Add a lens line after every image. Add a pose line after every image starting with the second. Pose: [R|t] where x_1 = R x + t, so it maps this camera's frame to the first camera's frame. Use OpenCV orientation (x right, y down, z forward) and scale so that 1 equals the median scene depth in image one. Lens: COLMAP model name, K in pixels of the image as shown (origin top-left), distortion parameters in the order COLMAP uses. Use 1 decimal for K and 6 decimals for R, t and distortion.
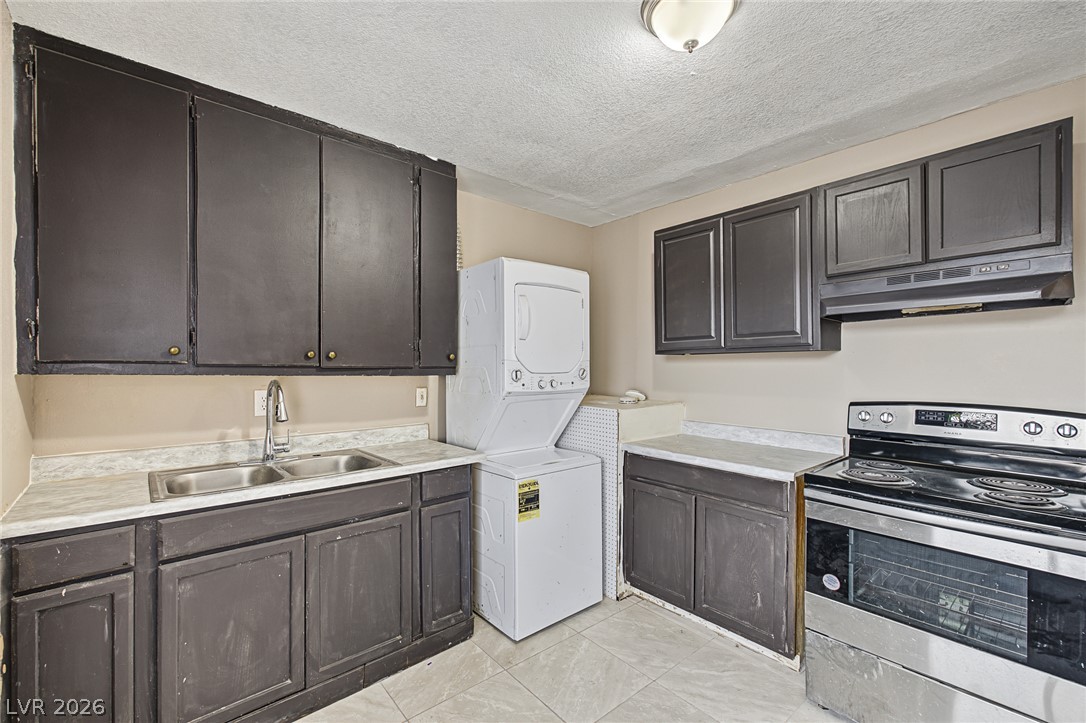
lens RADIAL K [[460.5, 0, 543.8], [0, 460.5, 362.5], [0, 0, 1]] dist [0.009084, -0.001894]
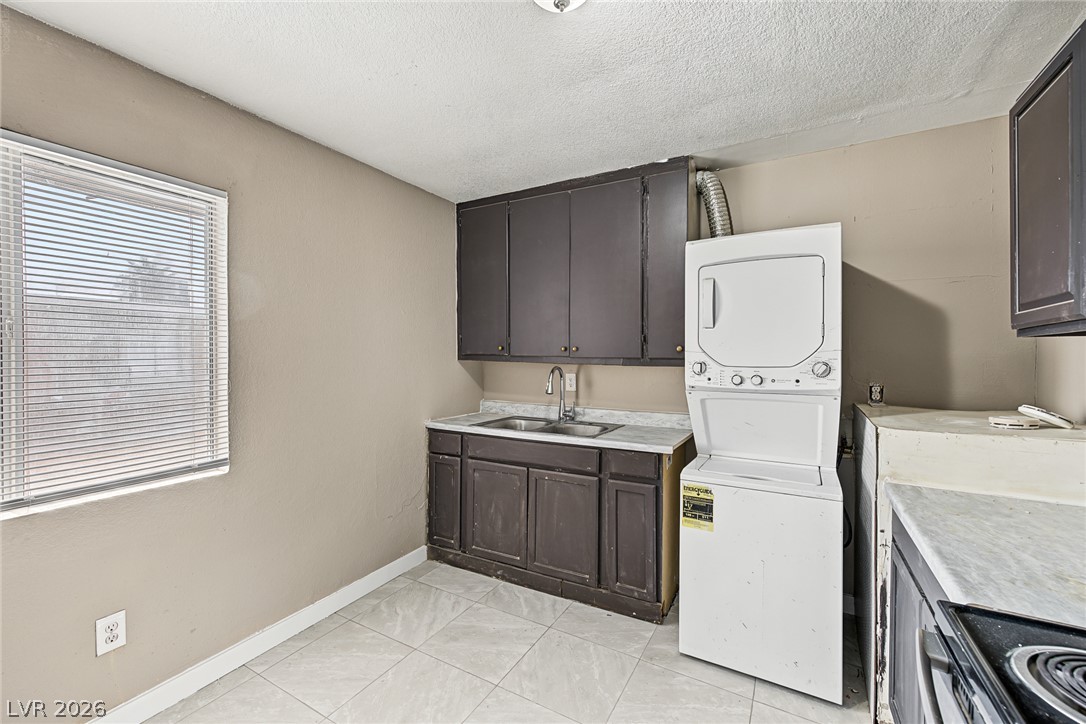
lens RADIAL K [[460.5, 0, 538.7], [0, 460.5, 354.5], [0, 0, 1]] dist [0.009084, -0.001894]
pose [[0.338835, -0.001974, -0.940844, 0.843685], [0.000448, 0.999998, -0.001937, 0.003296], [0.940846, 0.000235, 0.338835, 0.480597]]
